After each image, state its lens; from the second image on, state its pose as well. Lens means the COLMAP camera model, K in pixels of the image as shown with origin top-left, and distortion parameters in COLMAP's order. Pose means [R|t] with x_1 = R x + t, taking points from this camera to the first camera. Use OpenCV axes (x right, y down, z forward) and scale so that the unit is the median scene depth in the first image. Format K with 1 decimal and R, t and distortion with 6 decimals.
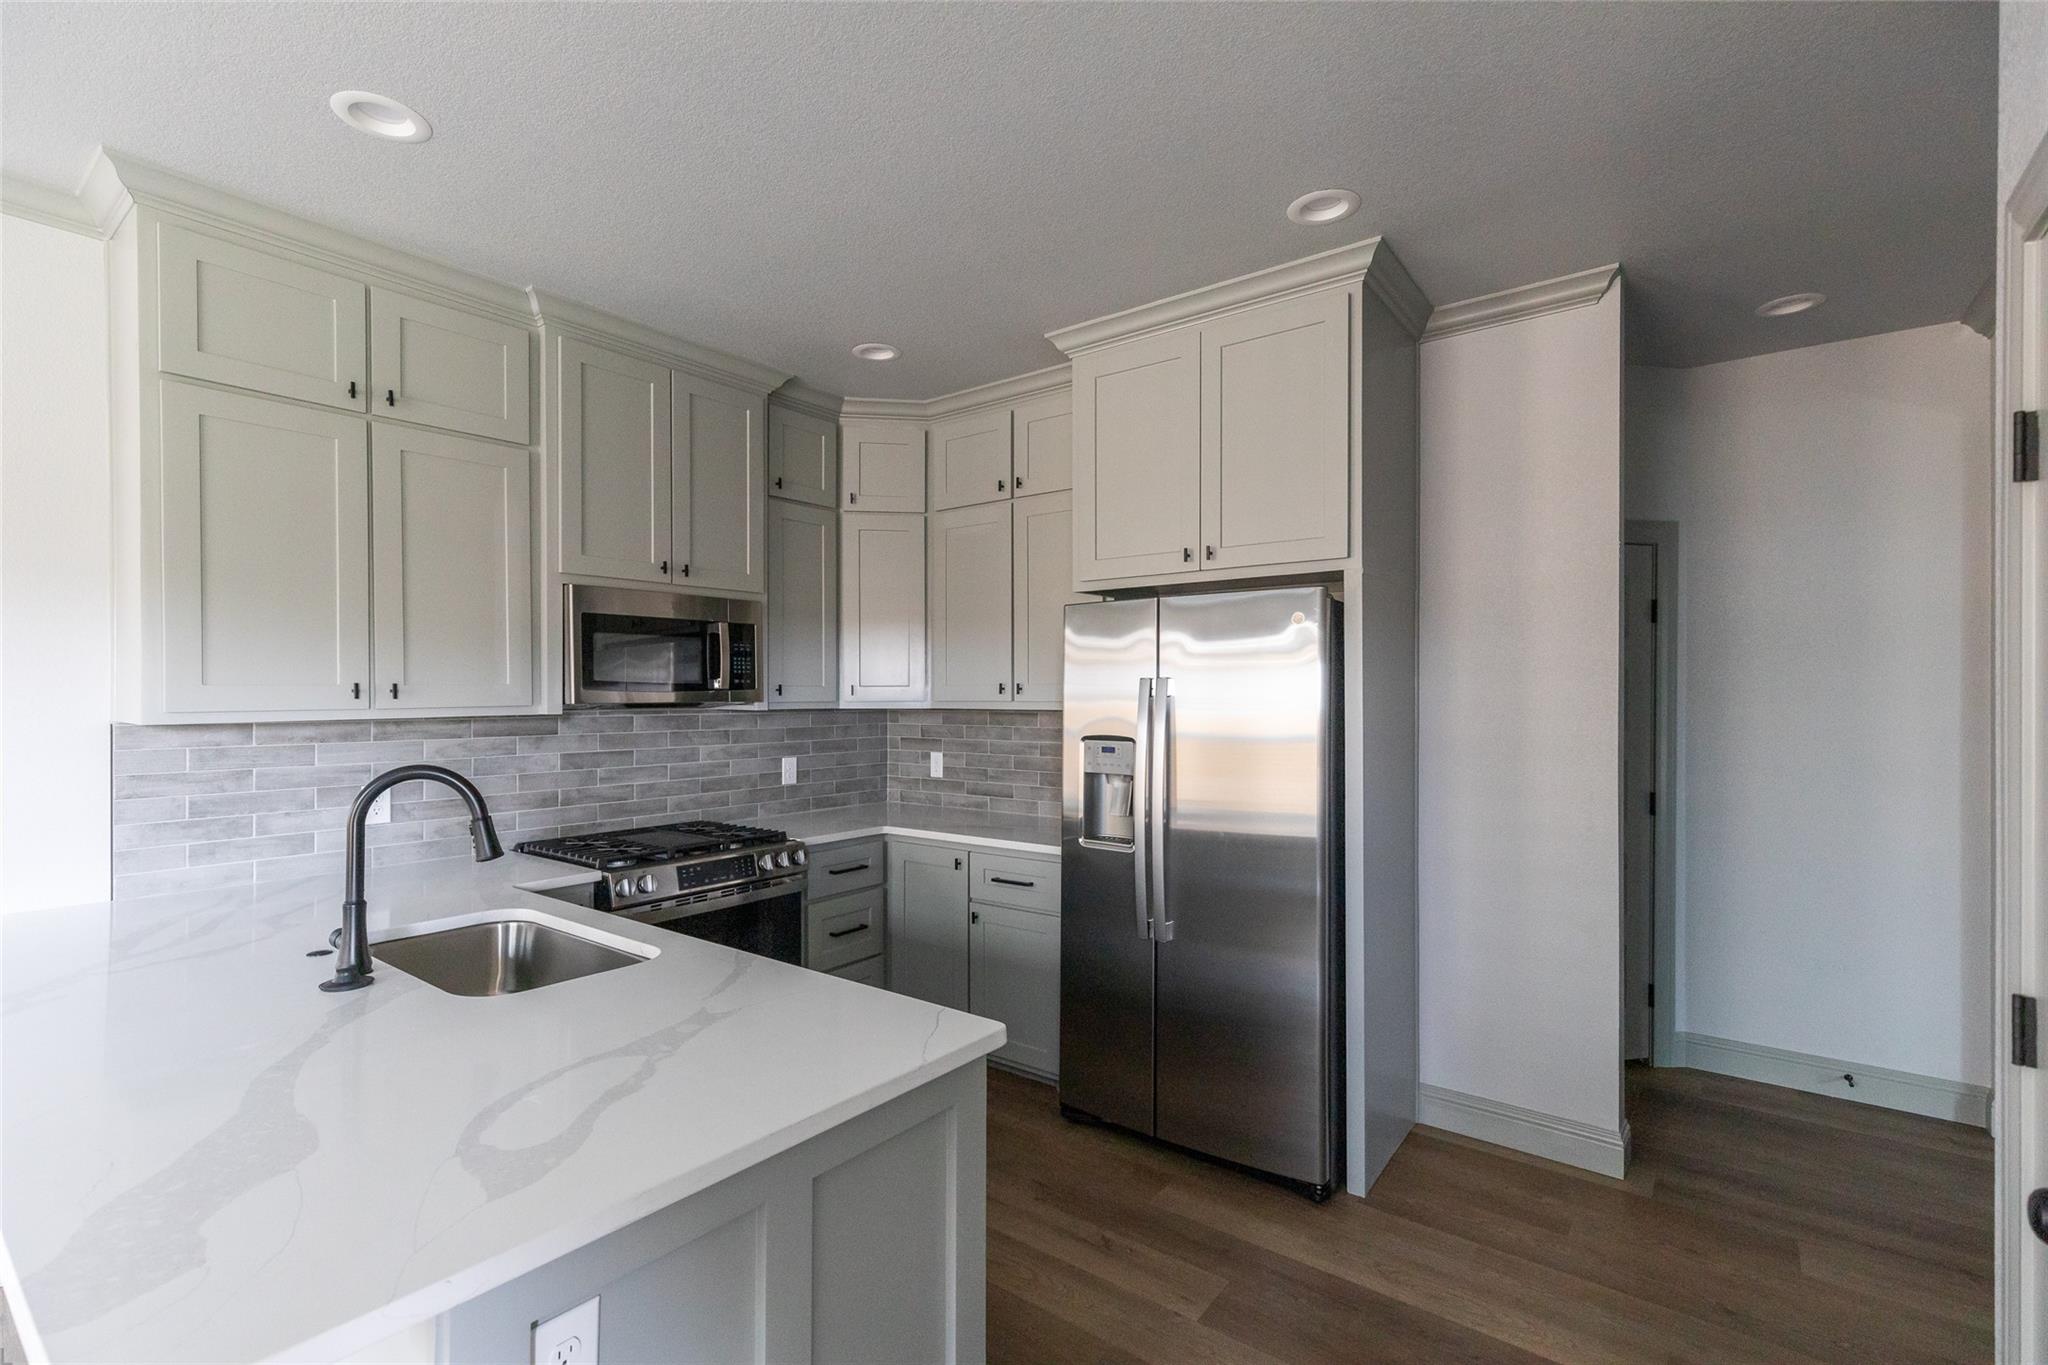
lens RADIAL K [[937.6, 0, 1003.0], [0, 937.6, 695.4], [0, 0, 1]] dist [0.004840, 0.000408]
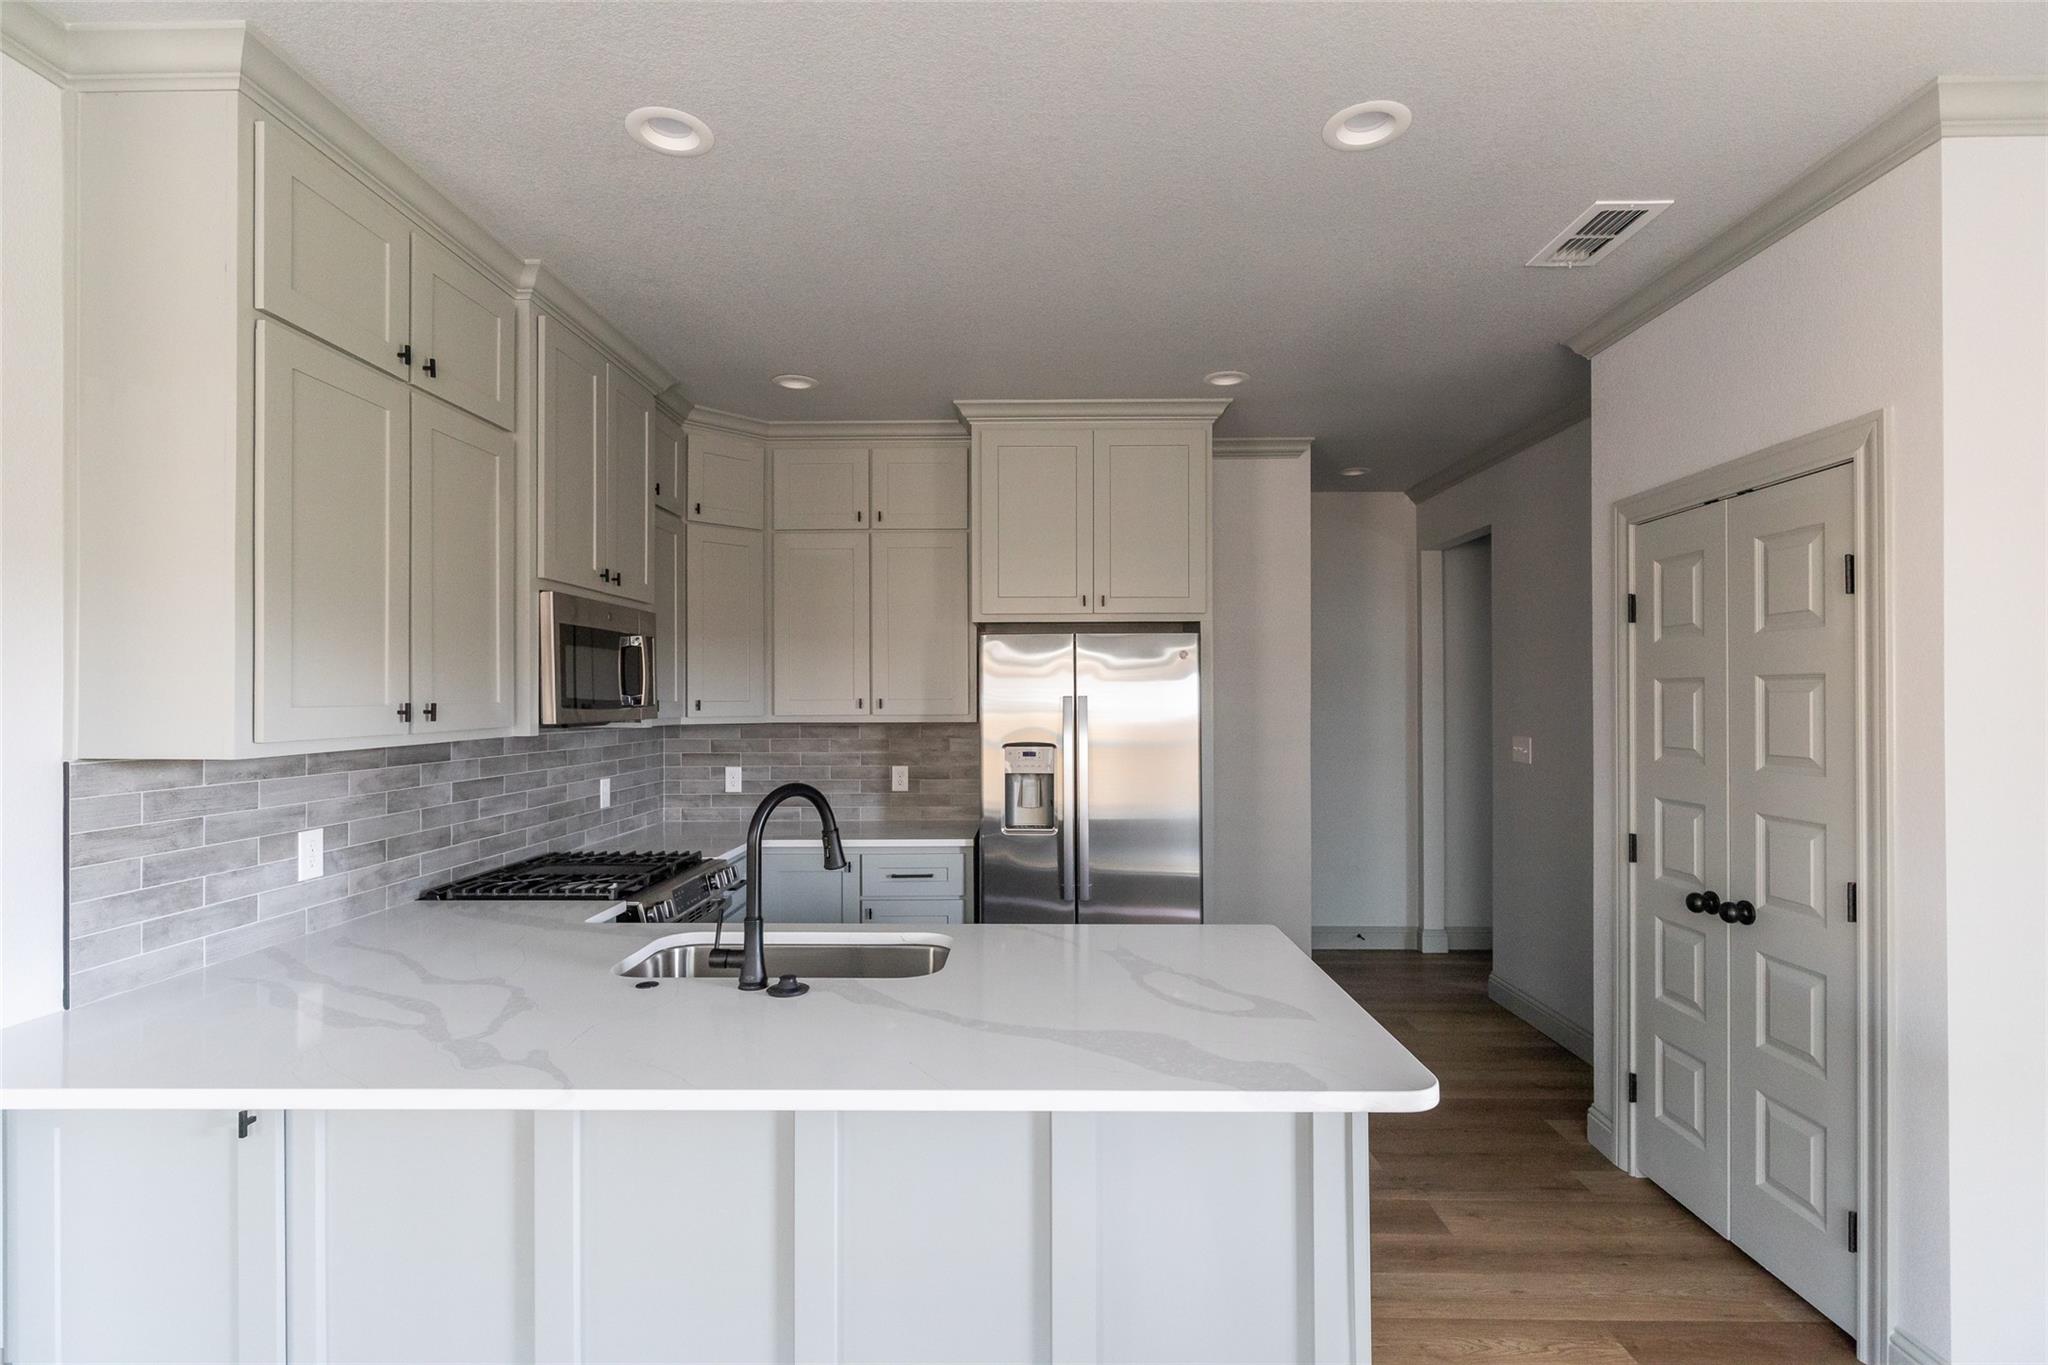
lens RADIAL K [[990.7, 0, 1020.4], [0, 990.7, 697.8], [0, 0, 1]] dist [-0.002841, -0.000410]
pose [[0.795568, -0.000525, 0.605864, -0.620790], [0.003746, 0.999985, -0.004053, -0.009609], [-0.605852, 0.005495, 0.795558, -0.027286]]
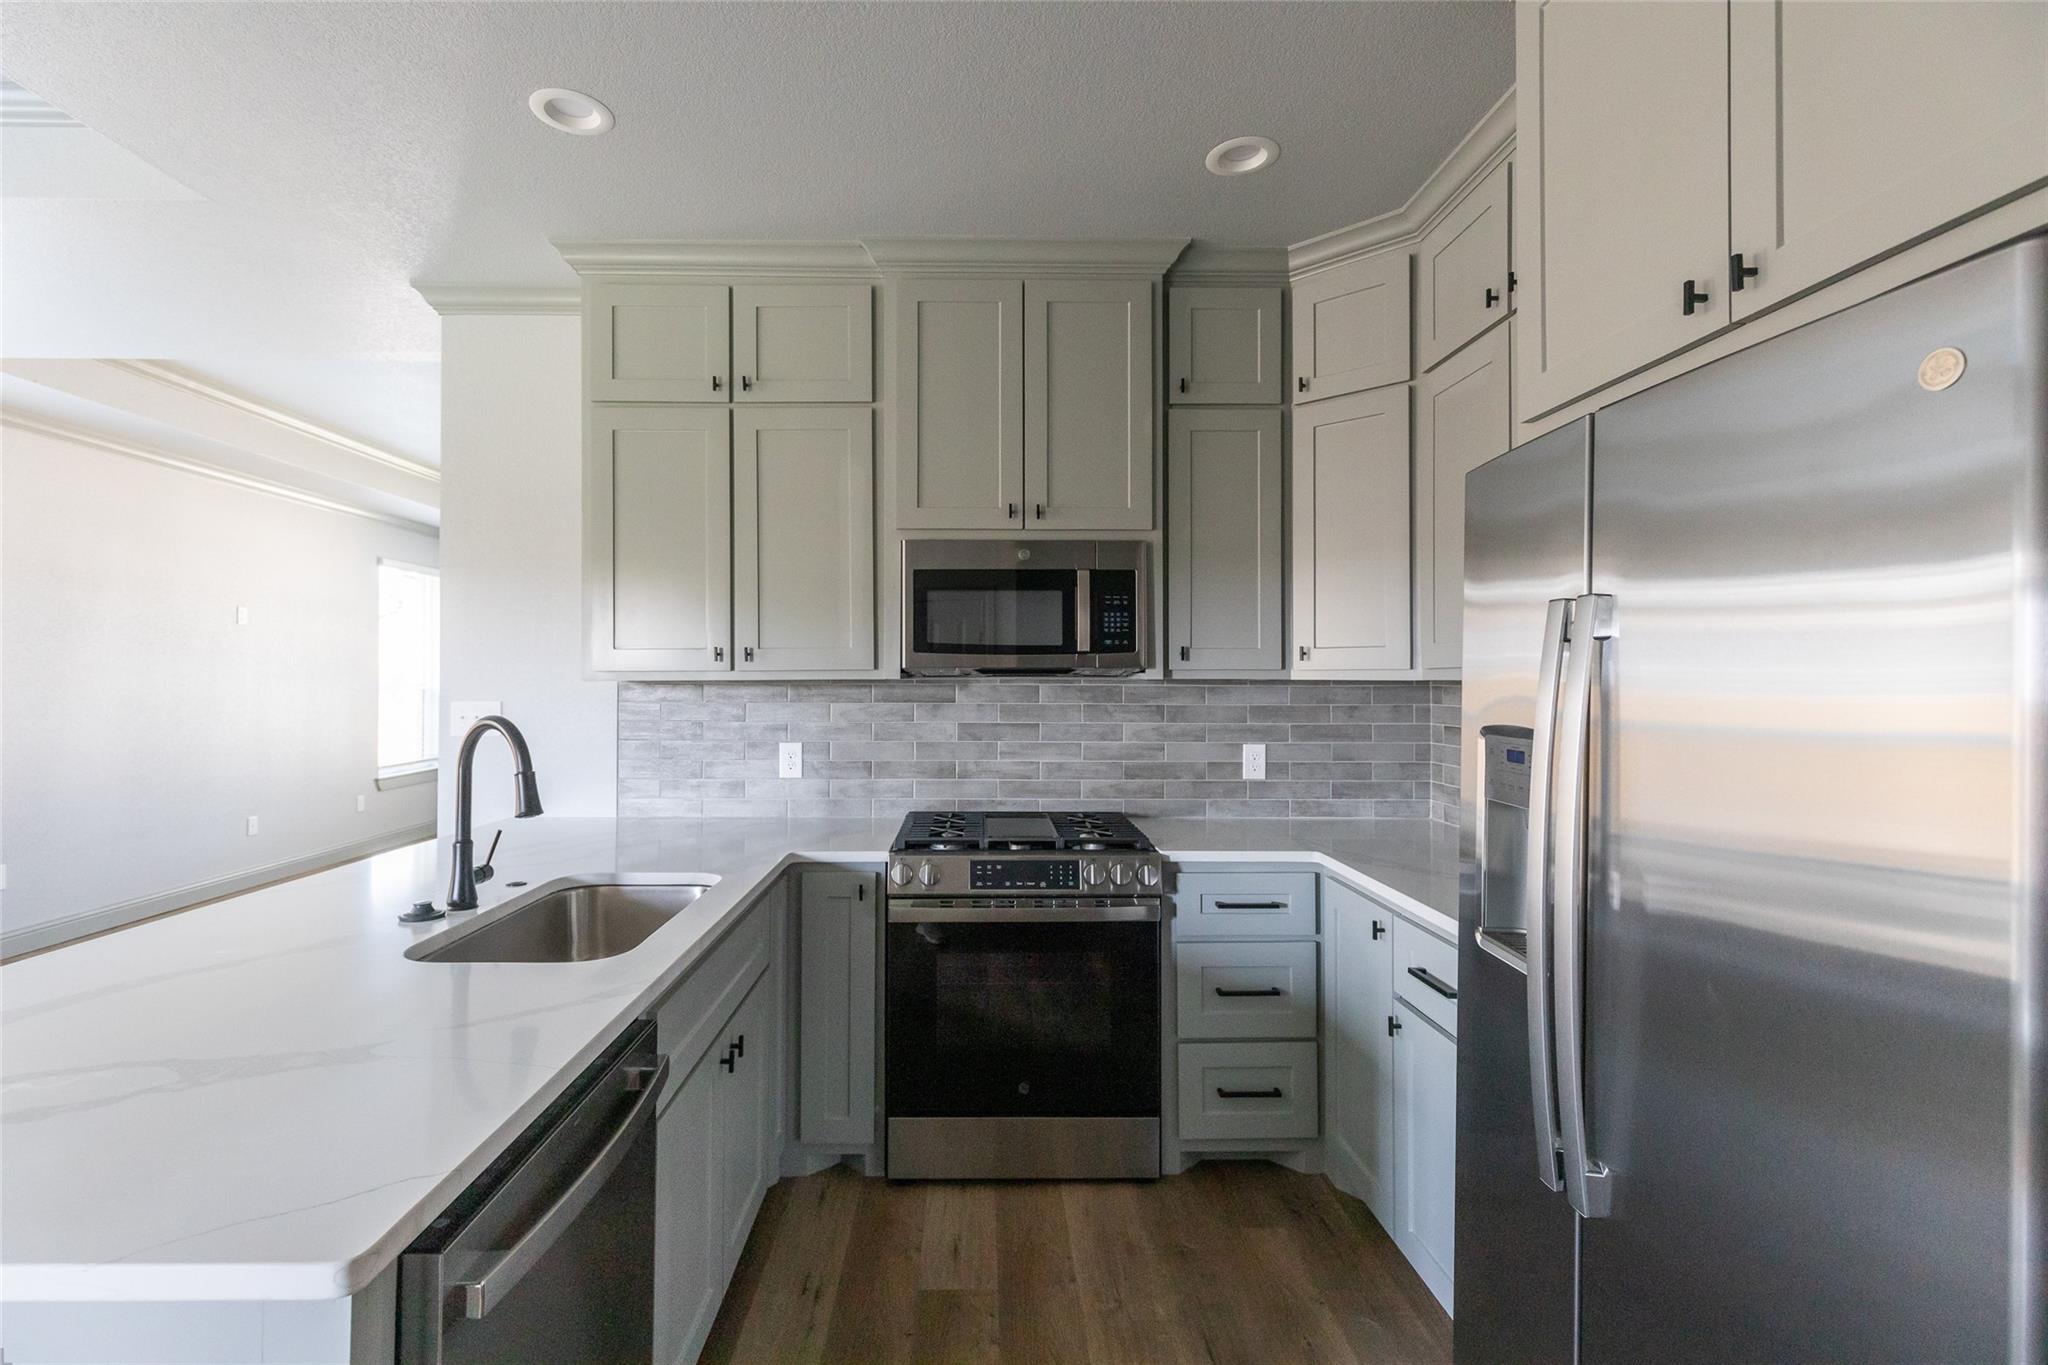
lens RADIAL K [[923.4, 0, 984.5], [0, 923.4, 673.9], [0, 0, 1]] dist [-0.000177, -0.000112]
pose [[0.626793, -0.000506, -0.779186, 0.280309], [-0.005835, 0.999969, -0.005342, 0.017661], [0.779164, 0.007895, 0.626770, 0.446159]]
